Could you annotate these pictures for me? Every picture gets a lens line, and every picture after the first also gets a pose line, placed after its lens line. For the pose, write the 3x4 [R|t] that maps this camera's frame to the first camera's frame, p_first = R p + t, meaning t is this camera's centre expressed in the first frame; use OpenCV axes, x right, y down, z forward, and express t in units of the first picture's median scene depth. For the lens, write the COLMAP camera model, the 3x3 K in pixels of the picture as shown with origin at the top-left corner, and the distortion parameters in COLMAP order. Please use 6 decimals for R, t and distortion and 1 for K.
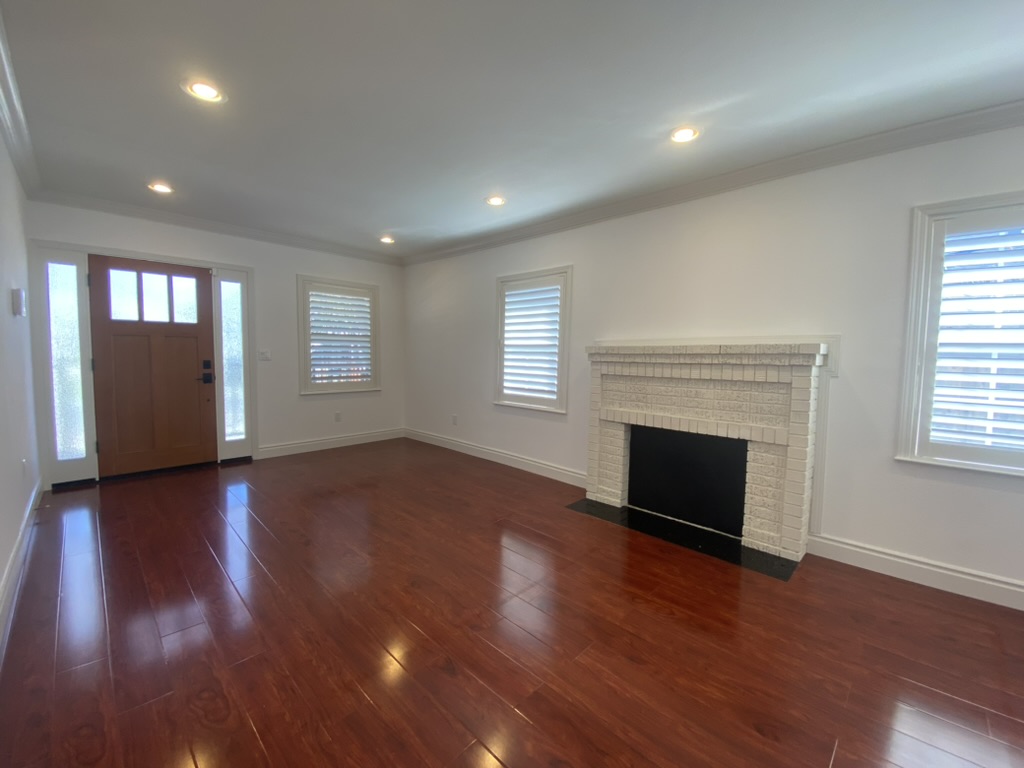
lens RADIAL K [[405.6, 0, 512.0], [0, 405.6, 384.0], [0, 0, 1]] dist [-0.027677, -0.000191]
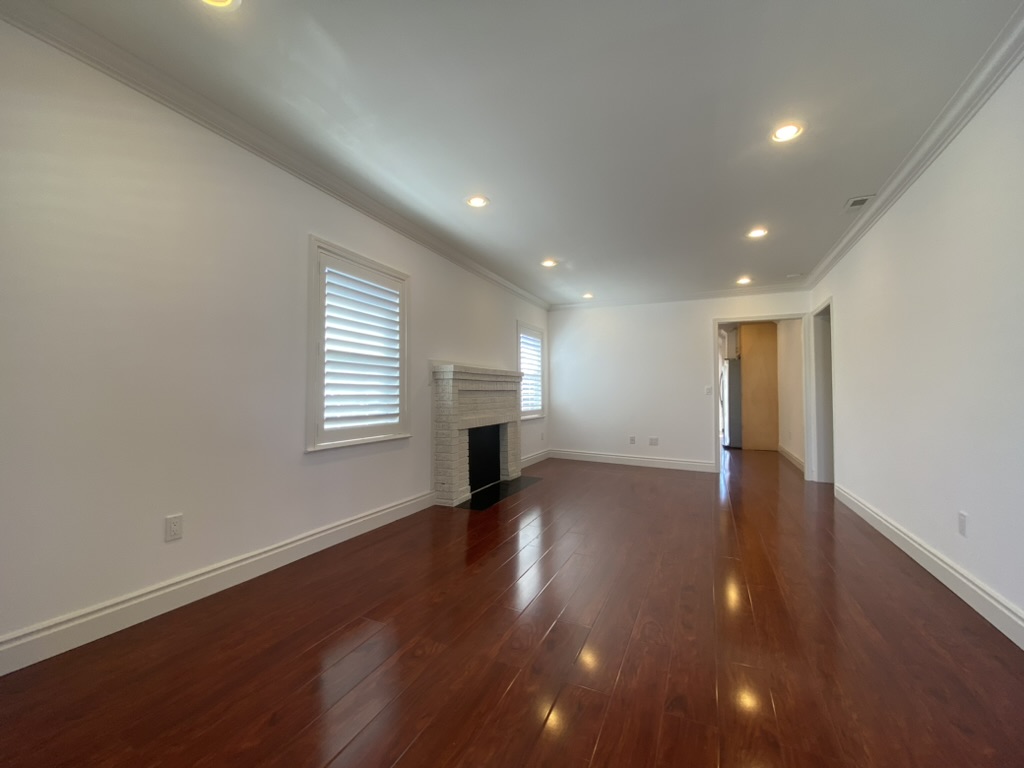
lens RADIAL K [[405.6, 0, 512.0], [0, 405.6, 384.0], [0, 0, 1]] dist [-0.027677, -0.000191]
pose [[-0.324760, -0.004508, 0.945786, -0.935981], [0.053265, 0.998314, 0.023049, -0.061559], [-0.944295, 0.057862, -0.323973, 1.265508]]
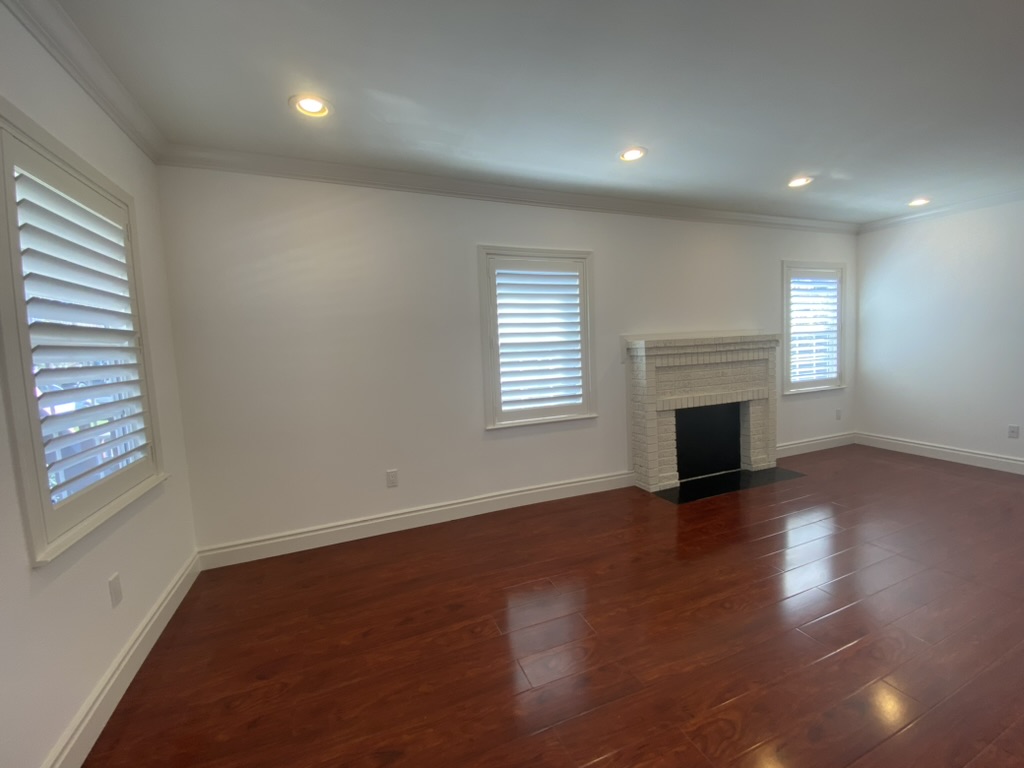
lens RADIAL K [[412.4, 0, 506.5], [0, 412.4, 380.3], [0, 0, 1]] dist [0.001136, -0.000143]
pose [[0.414582, -0.104655, 0.903974, -0.915326], [0.116971, 0.991253, 0.061114, -0.103051], [-0.902463, 0.080402, 0.423197, 0.930499]]
